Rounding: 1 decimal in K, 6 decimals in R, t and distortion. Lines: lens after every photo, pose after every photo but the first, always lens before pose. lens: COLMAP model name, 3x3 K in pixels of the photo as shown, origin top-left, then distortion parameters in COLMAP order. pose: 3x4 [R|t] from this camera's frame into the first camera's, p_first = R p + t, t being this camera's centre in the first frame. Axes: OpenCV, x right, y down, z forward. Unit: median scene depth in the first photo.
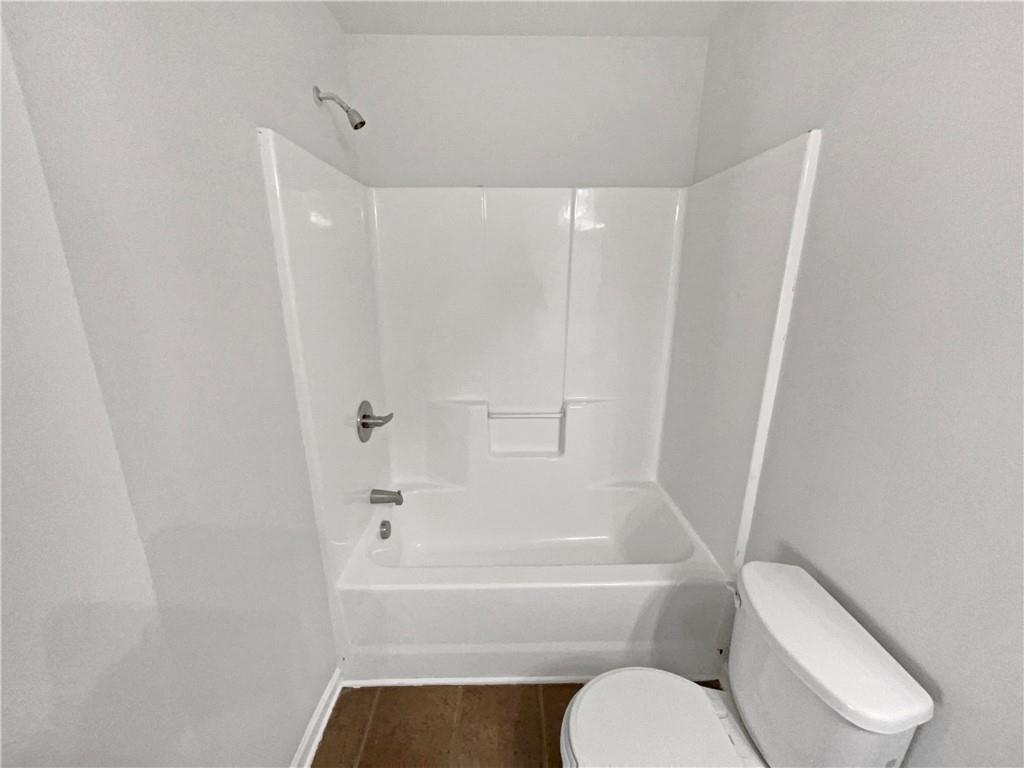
lens RADIAL K [[407.3, 0, 511.3], [0, 407.3, 384.9], [0, 0, 1]] dist [-0.001160, -0.000068]
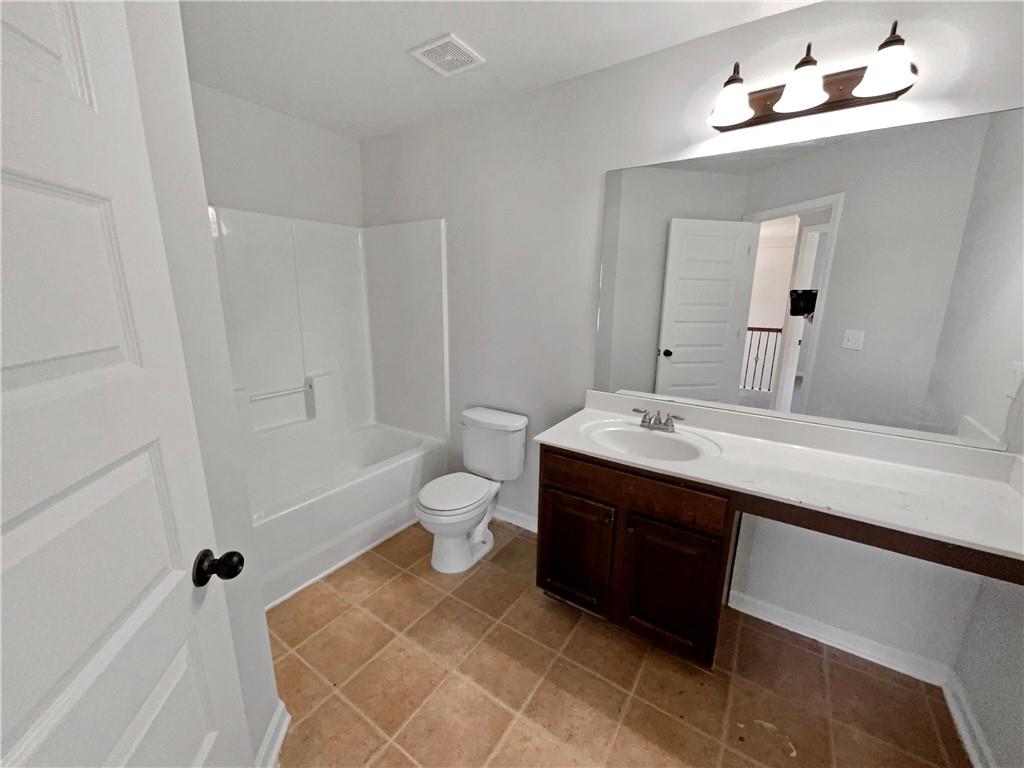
lens RADIAL K [[407.3, 0, 513.3], [0, 407.3, 382.4], [0, 0, 1]] dist [-0.001160, -0.000068]
pose [[0.568787, -0.183606, 0.801729, -0.639496], [0.206206, 0.975466, 0.077100, 0.107791], [-0.796216, 0.121468, 0.592693, -0.351387]]
